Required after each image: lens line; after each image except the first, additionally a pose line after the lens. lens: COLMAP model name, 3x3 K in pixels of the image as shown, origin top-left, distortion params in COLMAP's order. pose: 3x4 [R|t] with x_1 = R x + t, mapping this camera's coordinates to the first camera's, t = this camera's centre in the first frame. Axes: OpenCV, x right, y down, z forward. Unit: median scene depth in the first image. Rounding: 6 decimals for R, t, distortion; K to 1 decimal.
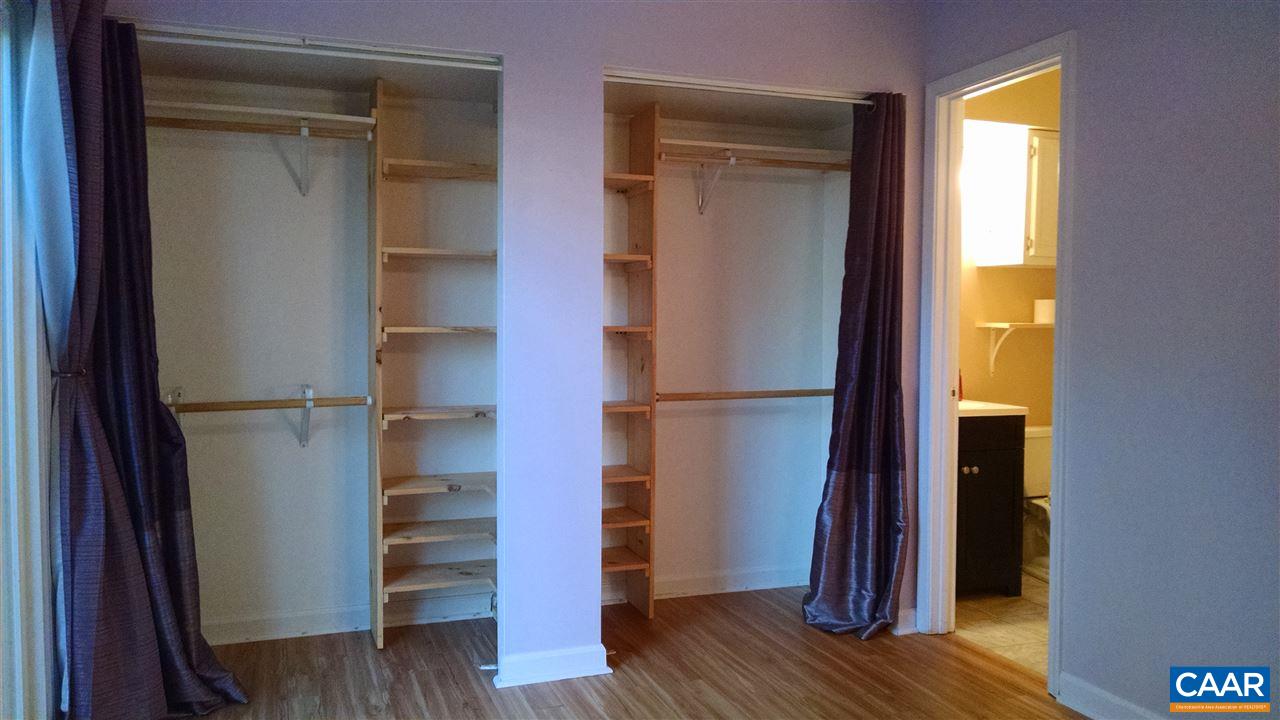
lens RADIAL K [[972.6, 0, 640.4], [0, 972.6, 361.1], [0, 0, 1]] dist [0.027388, -0.059395]
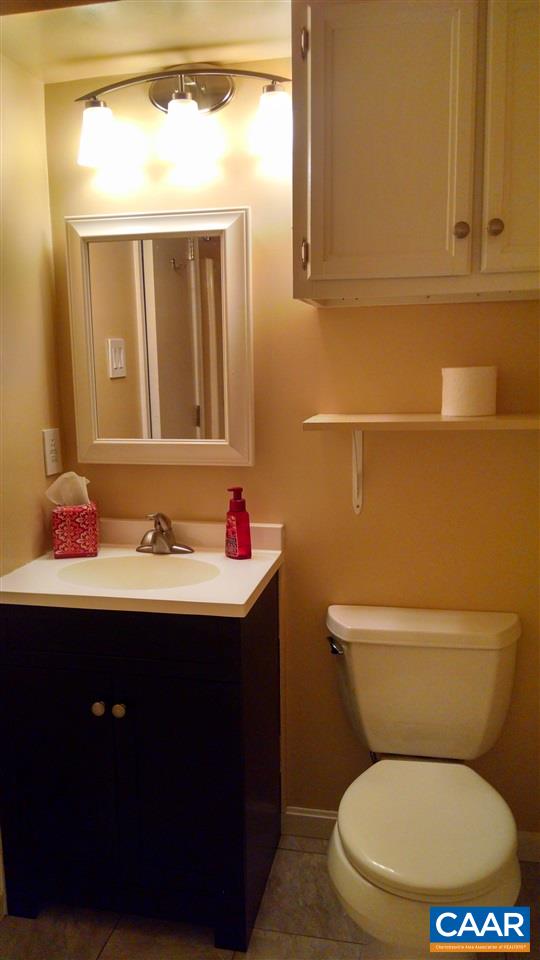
lens RADIAL K [[729.4, 0, 270.2], [0, 729.4, 480.2], [0, 0, 1]] dist [0.027388, -0.059395]
pose [[0.847908, 0.066945, -0.525899, 0.556307], [-0.005512, 0.993055, 0.117524, -0.051932], [0.530114, -0.096751, 0.842388, 0.661965]]
